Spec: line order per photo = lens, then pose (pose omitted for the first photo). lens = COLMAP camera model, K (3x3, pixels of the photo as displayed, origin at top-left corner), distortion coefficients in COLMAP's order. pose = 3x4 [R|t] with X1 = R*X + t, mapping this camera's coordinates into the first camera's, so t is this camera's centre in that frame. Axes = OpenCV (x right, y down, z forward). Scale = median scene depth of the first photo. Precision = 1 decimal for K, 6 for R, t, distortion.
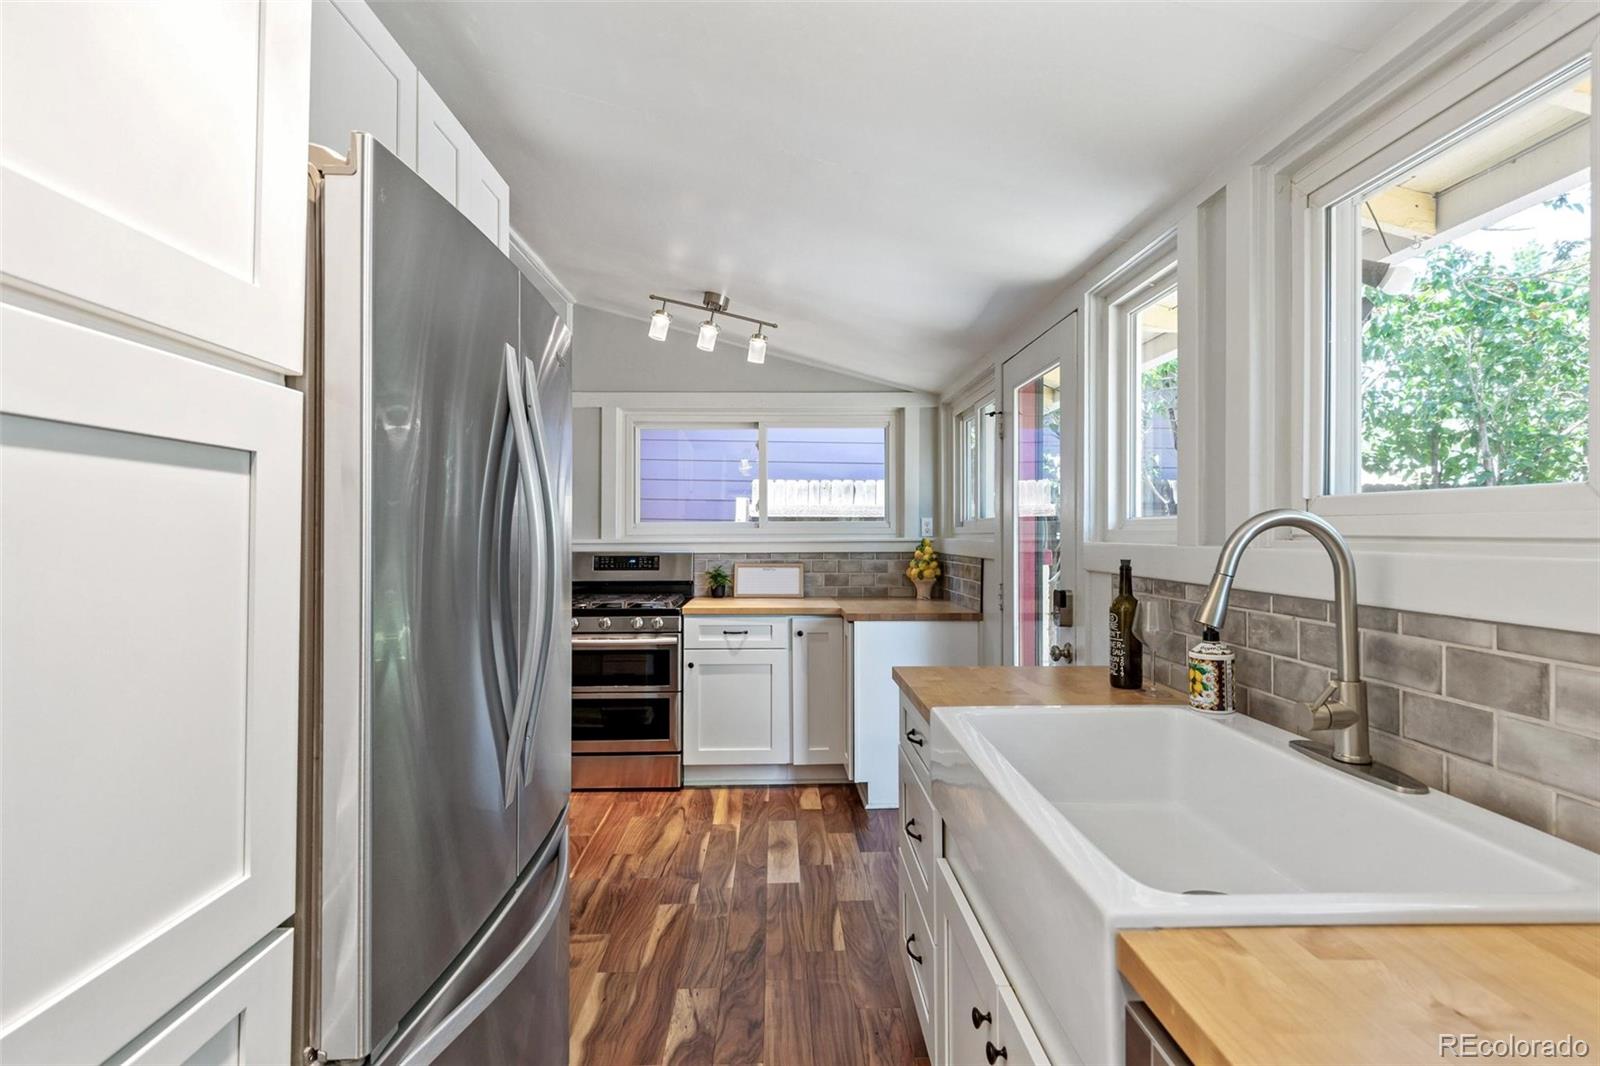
lens RADIAL K [[744.1, 0, 773.5], [0, 744.1, 529.7], [0, 0, 1]] dist [0.009331, -0.003204]
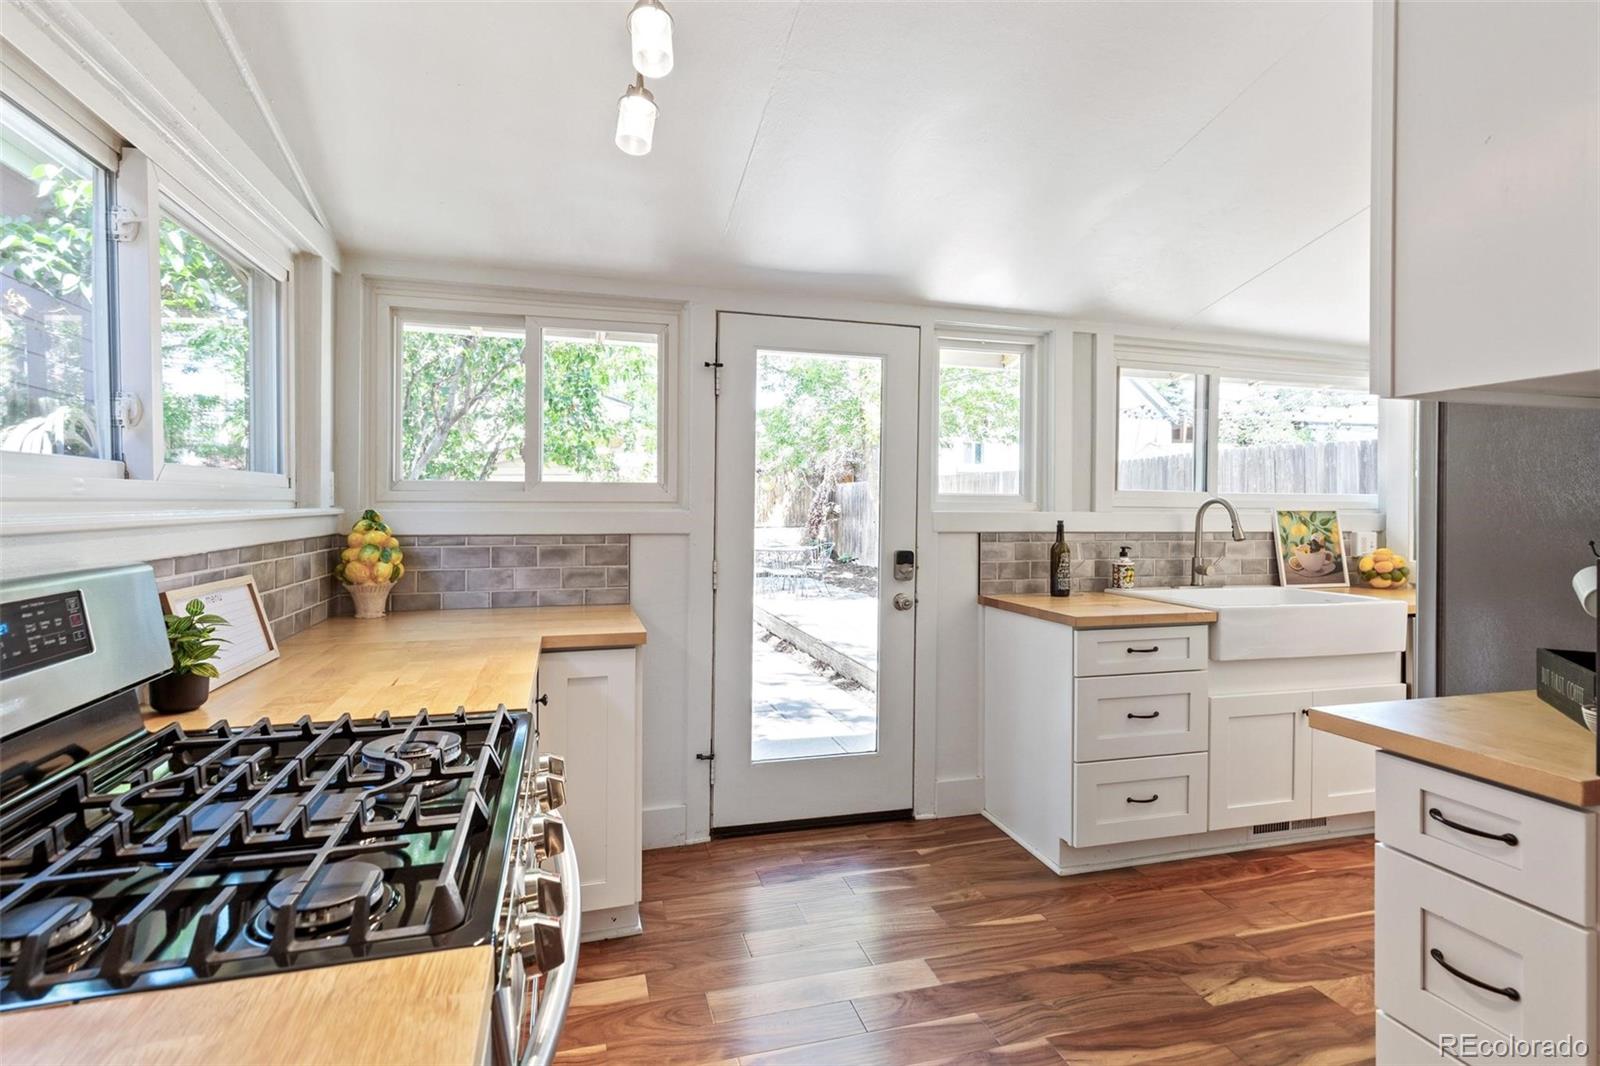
lens RADIAL K [[744.1, 0, 806.4], [0, 744.1, 504.7], [0, 0, 1]] dist [0.009331, -0.003204]
pose [[-0.248454, 0.001290, 0.968643, -0.901023], [-0.011295, 0.999927, -0.004229, 0.014520], [-0.968578, -0.011992, -0.248422, 1.738798]]
